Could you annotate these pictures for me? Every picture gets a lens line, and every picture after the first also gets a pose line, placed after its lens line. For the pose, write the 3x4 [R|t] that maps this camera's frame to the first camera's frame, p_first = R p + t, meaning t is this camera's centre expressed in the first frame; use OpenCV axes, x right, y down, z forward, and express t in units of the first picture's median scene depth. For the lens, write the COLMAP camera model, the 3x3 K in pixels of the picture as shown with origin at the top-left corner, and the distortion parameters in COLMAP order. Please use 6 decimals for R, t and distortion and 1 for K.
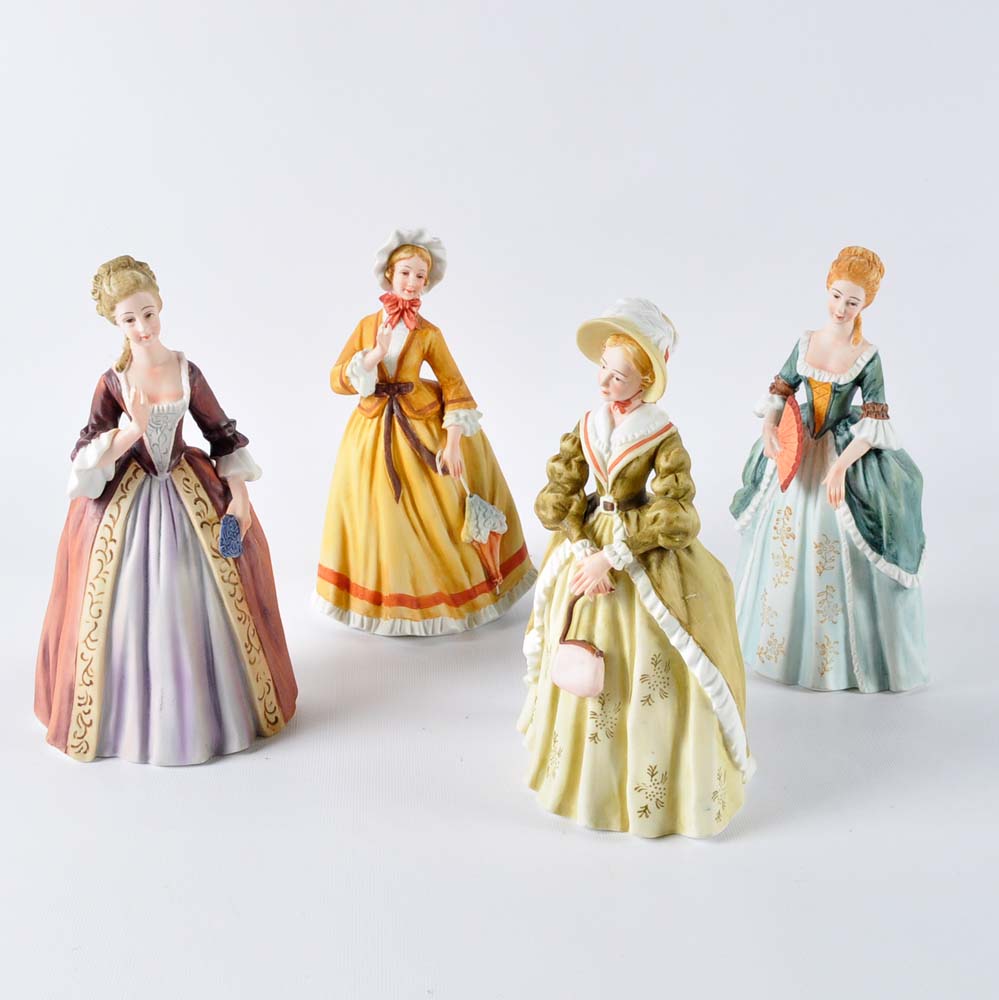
lens RADIAL K [[1532.9, 0, 502.7], [0, 1532.9, 494.9], [0, 0, 1]] dist [-0.094973, 0.000000]
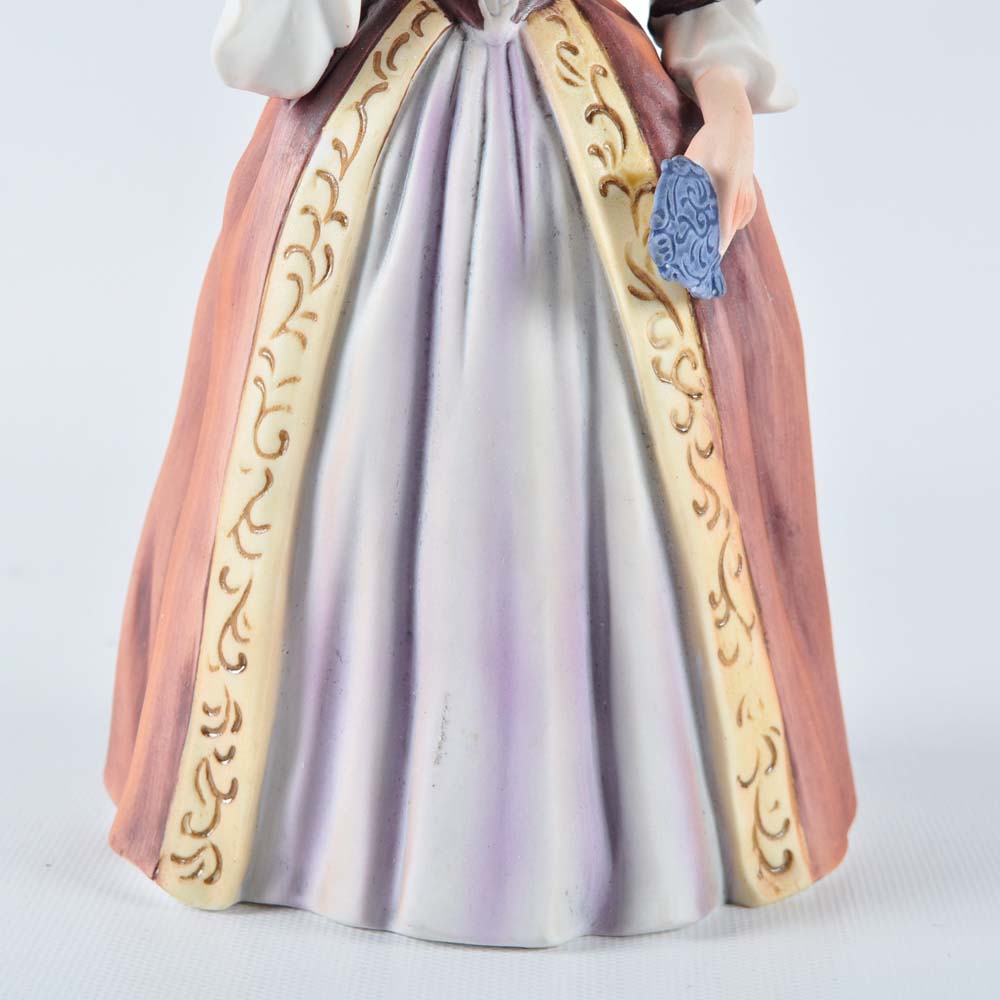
lens RADIAL K [[2501.6, 0, 504.5], [0, 2501.6, 499.4], [0, 0, 1]] dist [-0.030452, 0.000000]
pose [[0.961467, 0.046770, -0.270914, -0.069618], [-0.083379, 0.988617, -0.125237, 0.154324], [0.261973, 0.143000, 0.954422, 0.493533]]
